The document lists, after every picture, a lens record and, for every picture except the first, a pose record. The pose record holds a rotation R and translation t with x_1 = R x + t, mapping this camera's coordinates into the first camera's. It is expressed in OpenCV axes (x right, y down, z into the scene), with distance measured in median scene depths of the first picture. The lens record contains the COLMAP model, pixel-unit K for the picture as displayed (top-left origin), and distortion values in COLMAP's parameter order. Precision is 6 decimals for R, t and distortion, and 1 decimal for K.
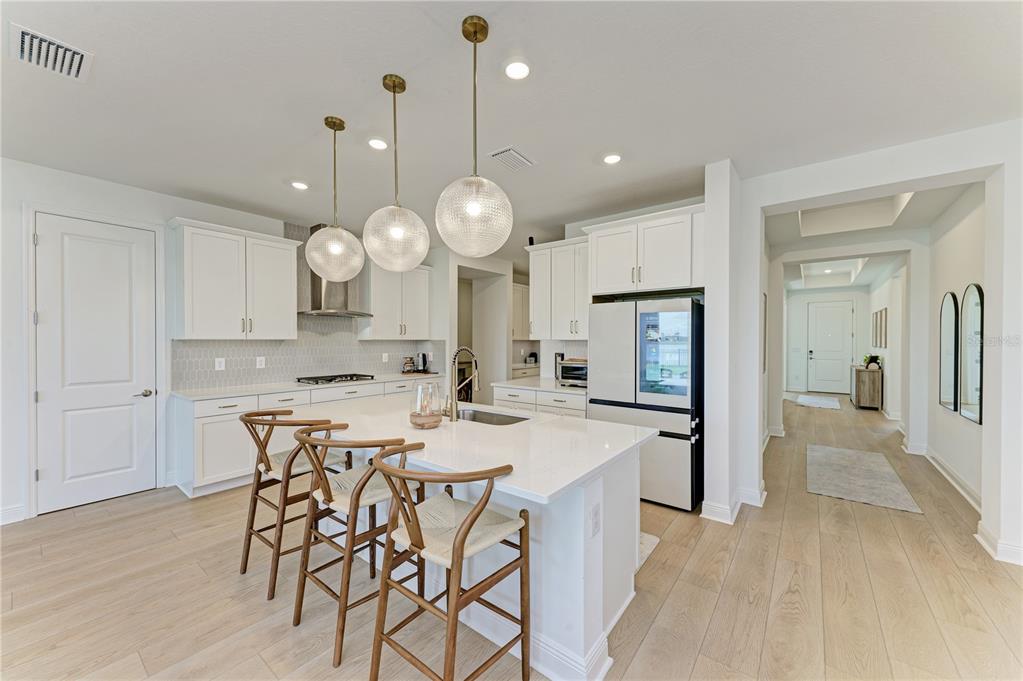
lens RADIAL K [[390.6, 0, 509.8], [0, 390.6, 342.4], [0, 0, 1]] dist [0.012569, -0.001422]
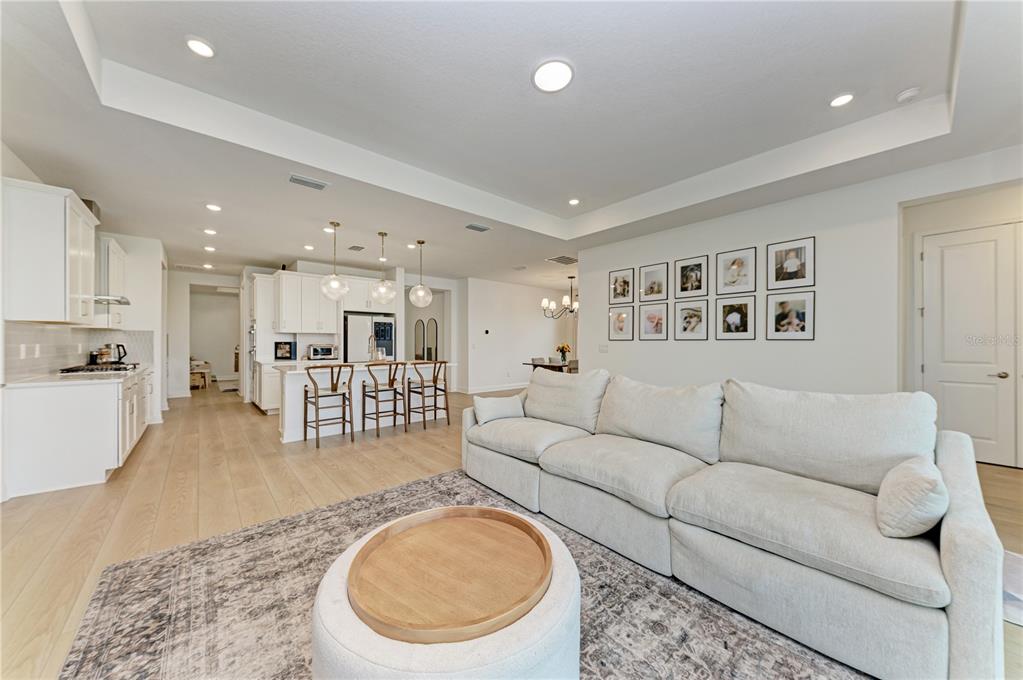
lens RADIAL K [[363.1, 0, 518.9], [0, 363.1, 338.2], [0, 0, 1]] dist [-0.001529, -0.000898]
pose [[0.178557, 0.010585, 0.983873, -1.183762], [0.001615, 0.999938, -0.011051, 0.032889], [-0.983928, 0.003562, 0.178529, -0.151434]]
